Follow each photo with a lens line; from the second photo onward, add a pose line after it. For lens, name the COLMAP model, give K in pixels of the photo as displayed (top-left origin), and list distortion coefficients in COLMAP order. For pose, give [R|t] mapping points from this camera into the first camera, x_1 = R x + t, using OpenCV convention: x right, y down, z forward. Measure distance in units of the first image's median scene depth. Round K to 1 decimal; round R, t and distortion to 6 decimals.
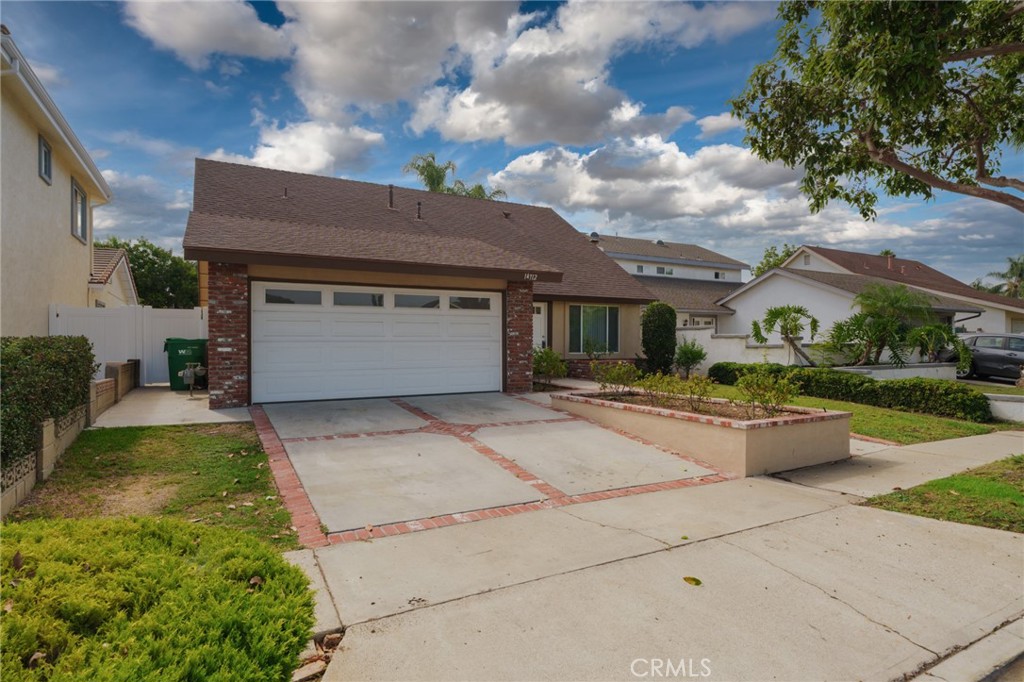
lens RADIAL K [[553.4, 0, 512.0], [0, 553.4, 341.0], [0, 0, 1]] dist [0.000841, 0.000799]
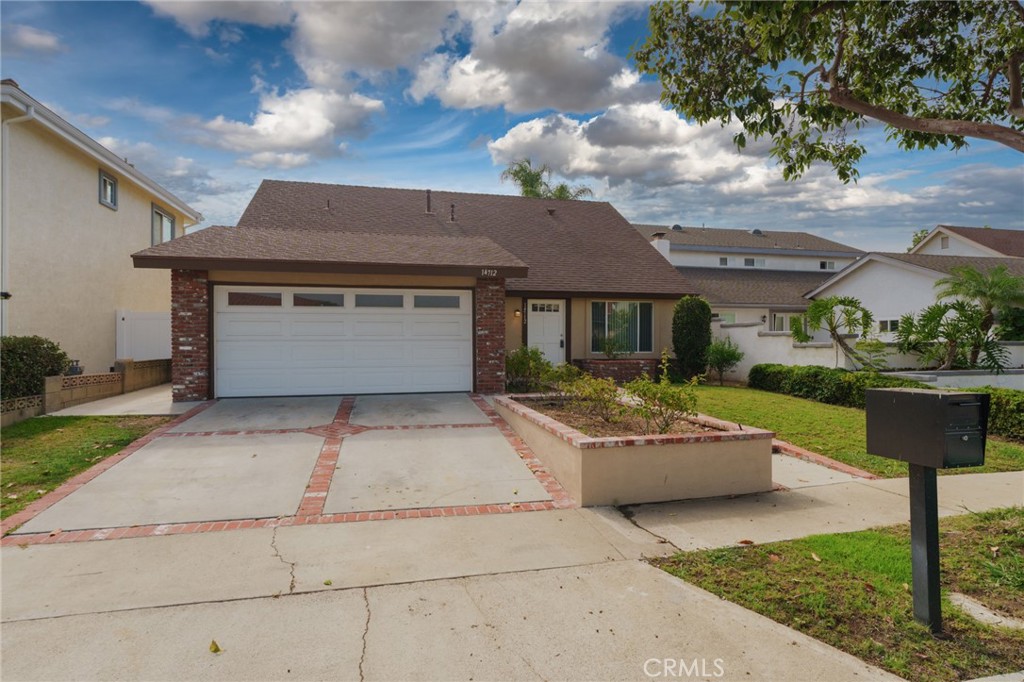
lens RADIAL K [[529.2, 0, 512.0], [0, 529.2, 341.0], [0, 0, 1]] dist [-0.001353, -0.000424]
pose [[0.962743, -0.001035, -0.270418, 0.370535], [0.001643, 0.999997, 0.002023, 0.000170], [0.270415, -0.002392, 0.962741, 0.155889]]
